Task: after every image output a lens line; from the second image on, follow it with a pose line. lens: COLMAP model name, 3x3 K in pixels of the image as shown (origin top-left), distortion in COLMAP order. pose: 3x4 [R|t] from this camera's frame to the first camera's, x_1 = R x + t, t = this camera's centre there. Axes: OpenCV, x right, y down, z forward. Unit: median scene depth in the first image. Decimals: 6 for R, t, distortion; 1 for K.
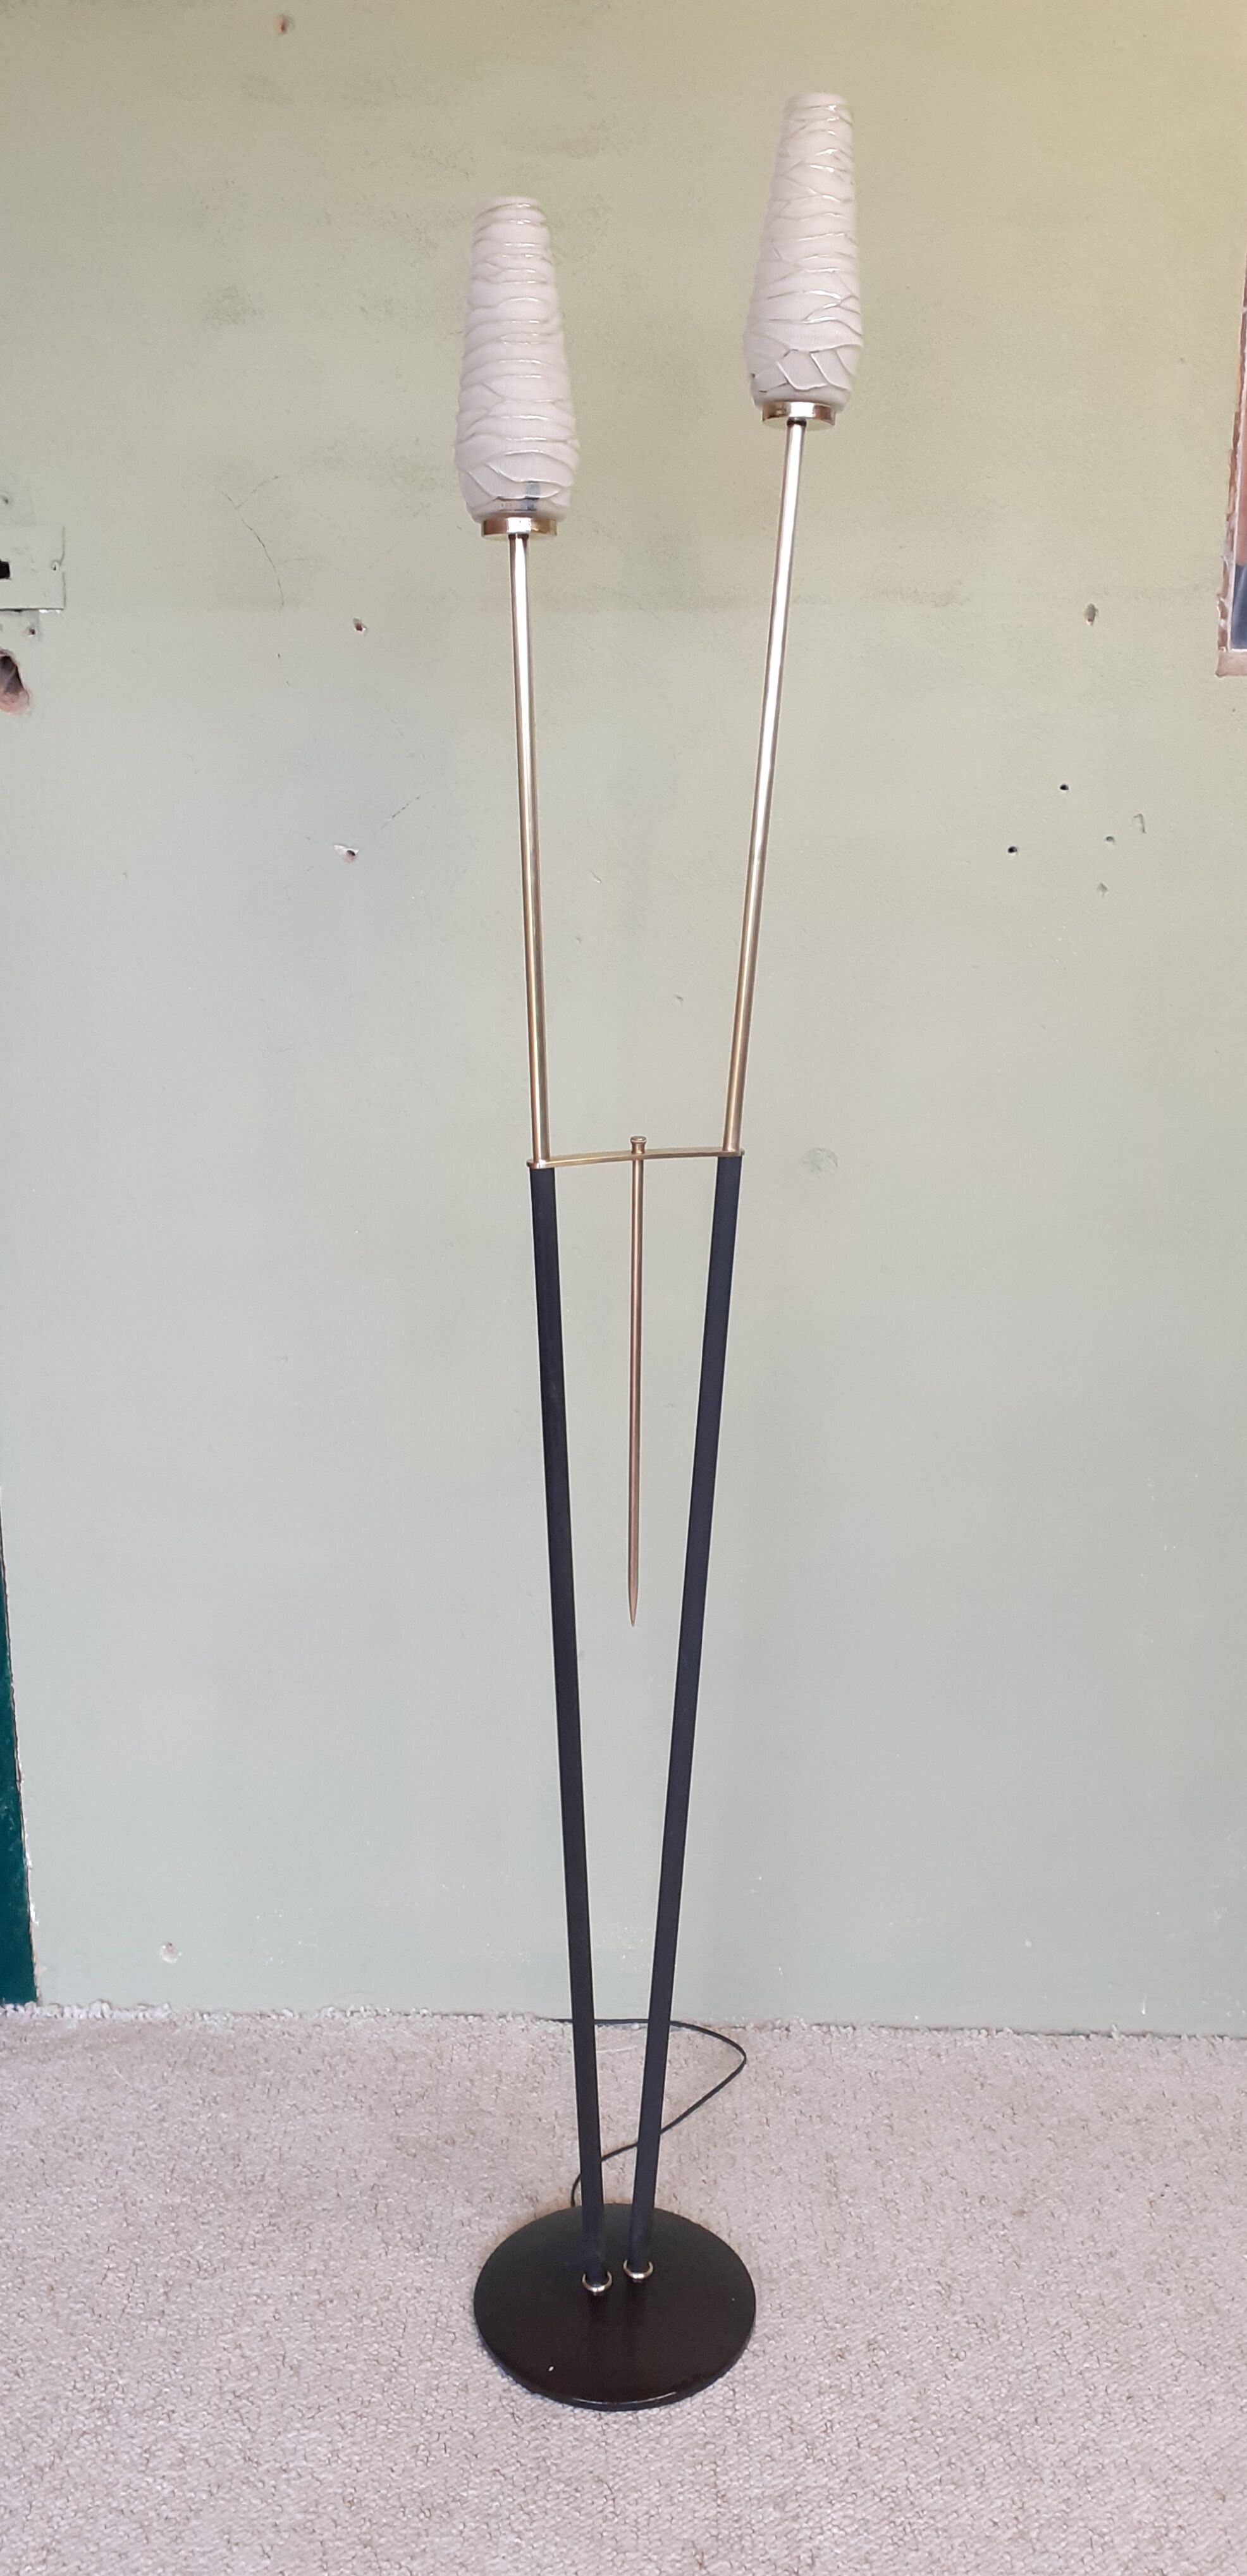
lens RADIAL K [[2224.4, 0, 634.0], [0, 2224.4, 1298.8], [0, 0, 1]] dist [0.061746, -0.011347]
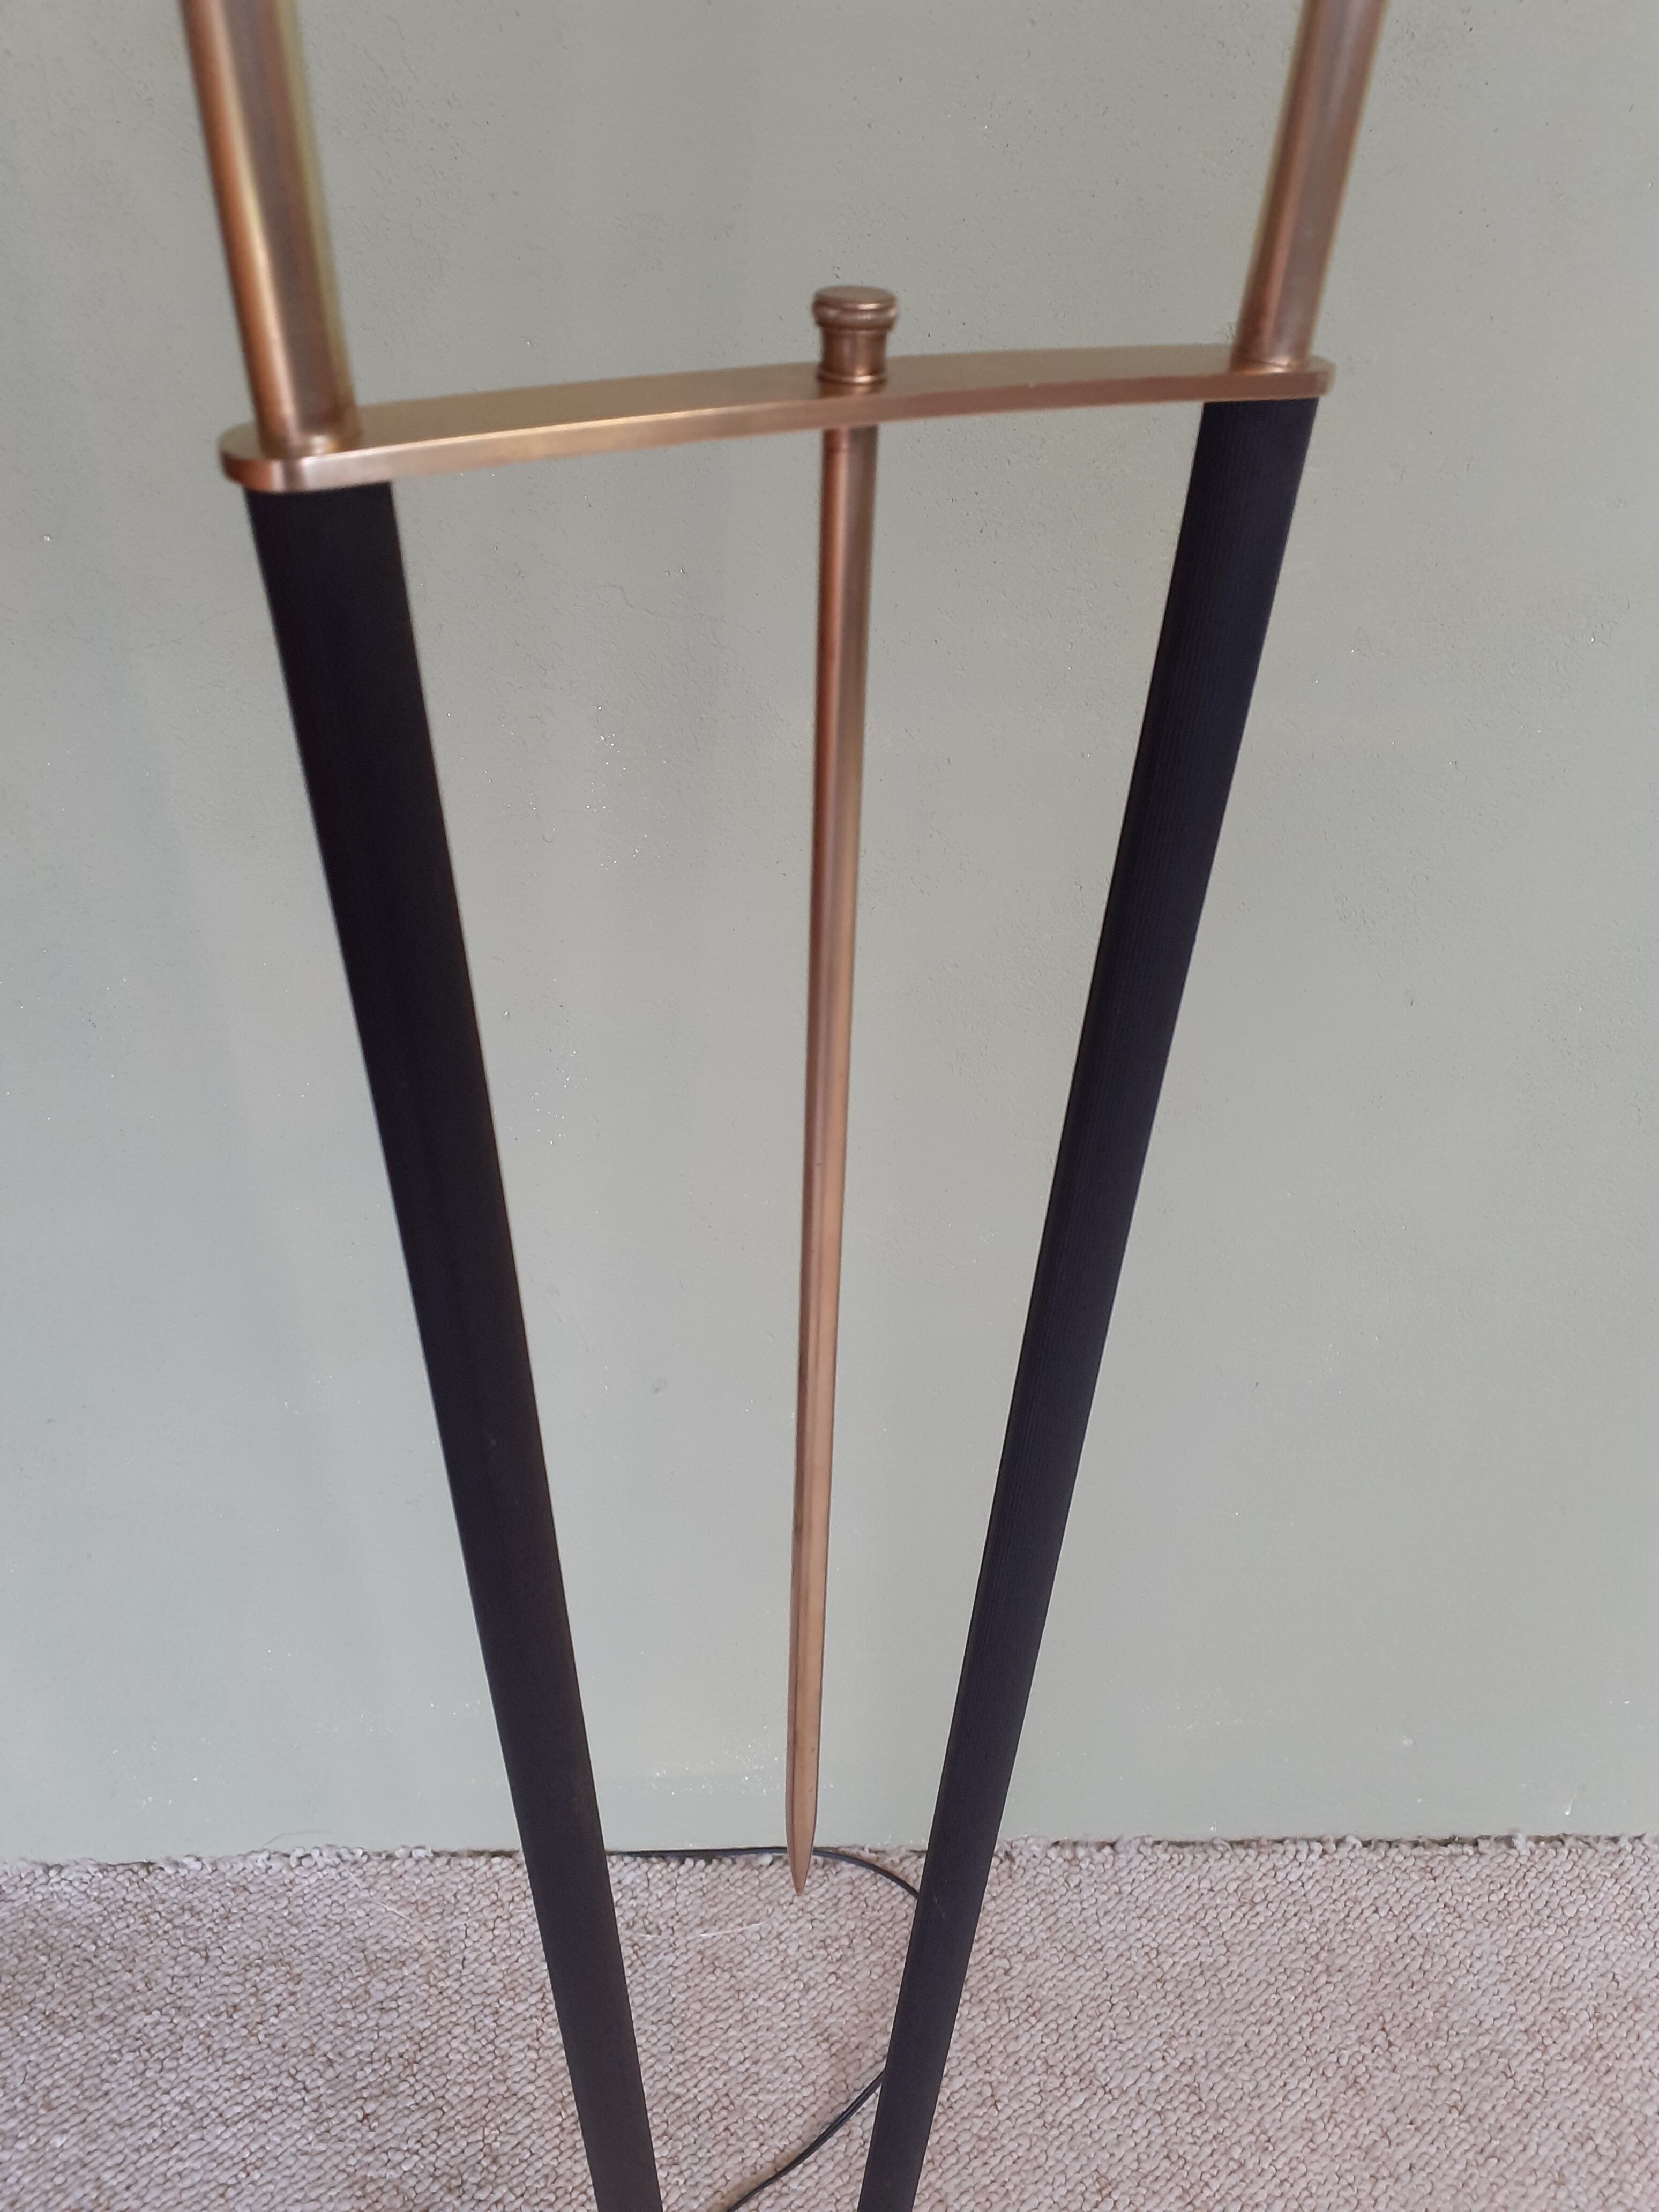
lens RADIAL K [[1818.6, 0, 842.9], [0, 1818.6, 1126.7], [0, 0, 1]] dist [0.052825, -0.061598]
pose [[0.997721, -0.016716, 0.065368, -0.008116], [-0.007293, 0.936432, 0.350773, -0.045703], [-0.067077, -0.350450, 0.934176, 0.618804]]
